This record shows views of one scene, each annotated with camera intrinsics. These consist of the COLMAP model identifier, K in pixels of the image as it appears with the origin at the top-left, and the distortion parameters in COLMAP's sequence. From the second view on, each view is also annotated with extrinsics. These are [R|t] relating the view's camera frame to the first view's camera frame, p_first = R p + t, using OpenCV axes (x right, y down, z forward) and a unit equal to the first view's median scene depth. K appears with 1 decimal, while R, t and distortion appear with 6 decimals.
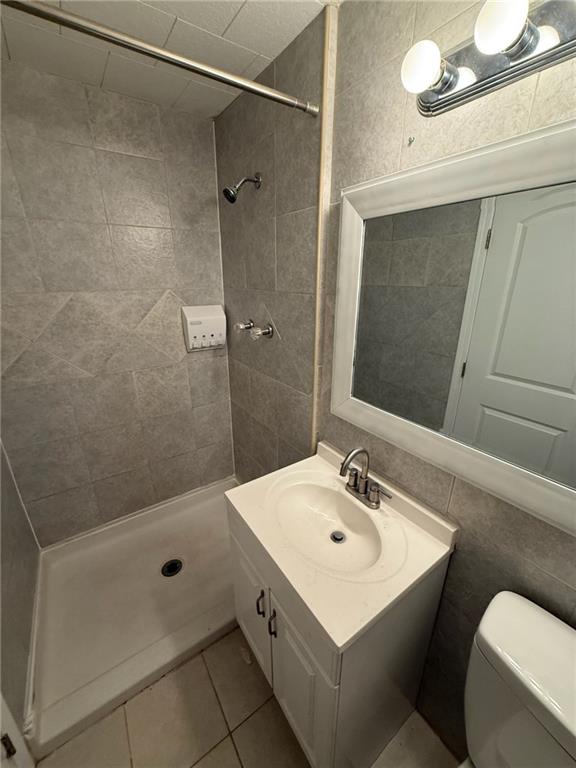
lens RADIAL K [[306.2, 0, 287.8], [0, 306.2, 384.4], [0, 0, 1]] dist [-0.002849, 0.000587]
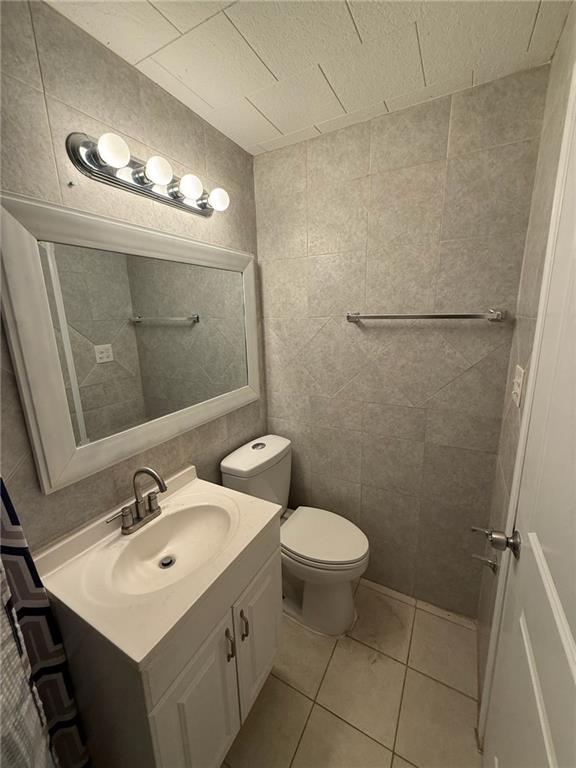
lens RADIAL K [[306.2, 0, 288.8], [0, 306.2, 383.2], [0, 0, 1]] dist [-0.002849, 0.000587]
pose [[-0.441287, -0.188342, 0.877379, -0.813954], [0.326270, 0.877137, 0.352391, -0.236206], [-0.835951, 0.441768, -0.325618, 0.798585]]
